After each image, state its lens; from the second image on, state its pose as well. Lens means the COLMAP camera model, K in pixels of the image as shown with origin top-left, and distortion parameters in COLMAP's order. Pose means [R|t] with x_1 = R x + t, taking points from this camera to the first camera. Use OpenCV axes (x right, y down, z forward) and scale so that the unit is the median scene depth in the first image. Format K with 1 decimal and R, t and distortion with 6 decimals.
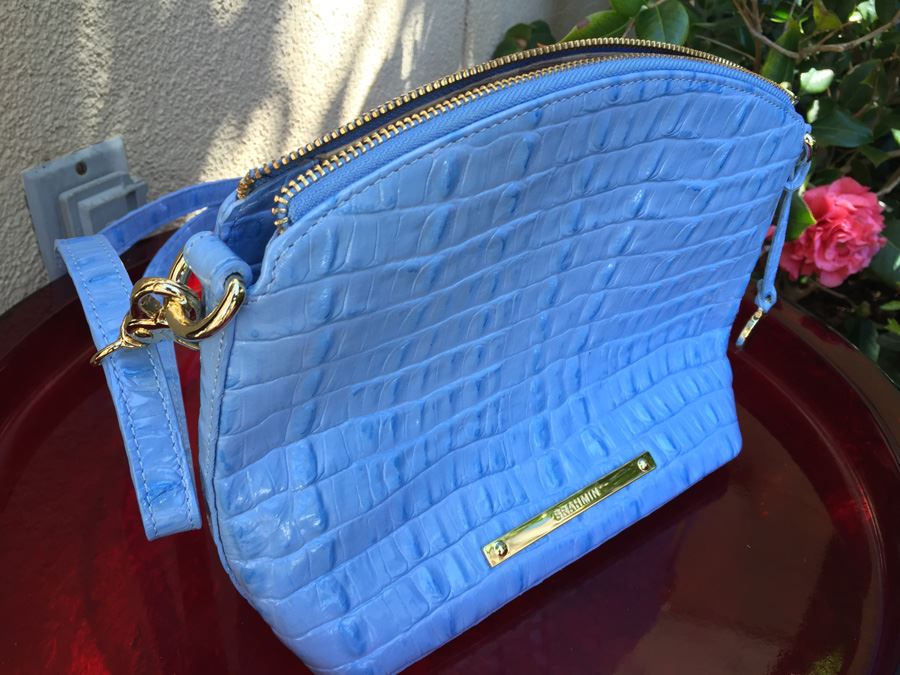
lens RADIAL K [[800.6, 0, 450.0], [0, 800.6, 337.5], [0, 0, 1]] dist [0.094656, -0.173834]
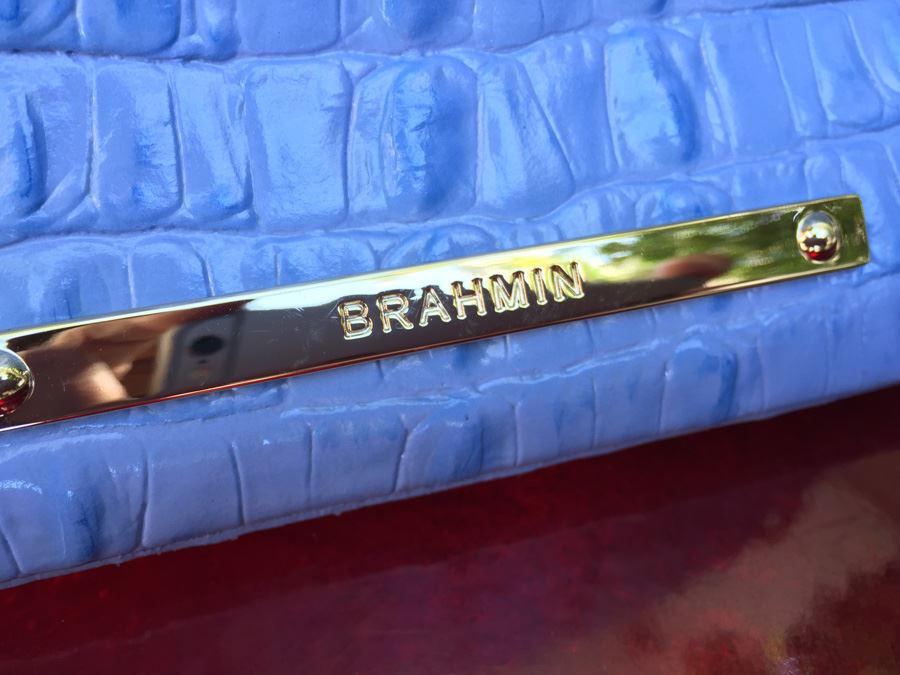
lens RADIAL K [[800.6, 0, 450.0], [0, 800.6, 337.5], [0, 0, 1]] dist [0.094656, -0.173834]
pose [[0.936192, 0.307603, -0.170077, 0.155712], [-0.241013, 0.913992, 0.326393, 0.111057], [0.255848, -0.264575, 0.929807, 0.612205]]
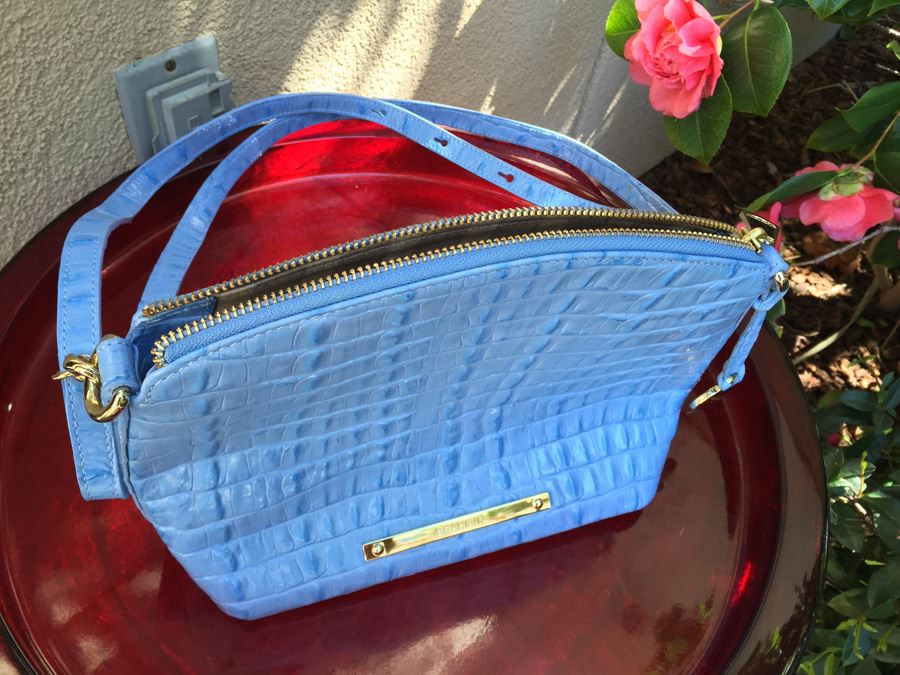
lens RADIAL K [[800.6, 0, 450.0], [0, 800.6, 337.5], [0, 0, 1]] dist [0.094656, -0.173834]
pose [[0.944261, 0.284803, -0.165102, 0.204789], [-0.222406, 0.921672, 0.317895, -0.332339], [0.242707, -0.263456, 0.933640, -0.028719]]
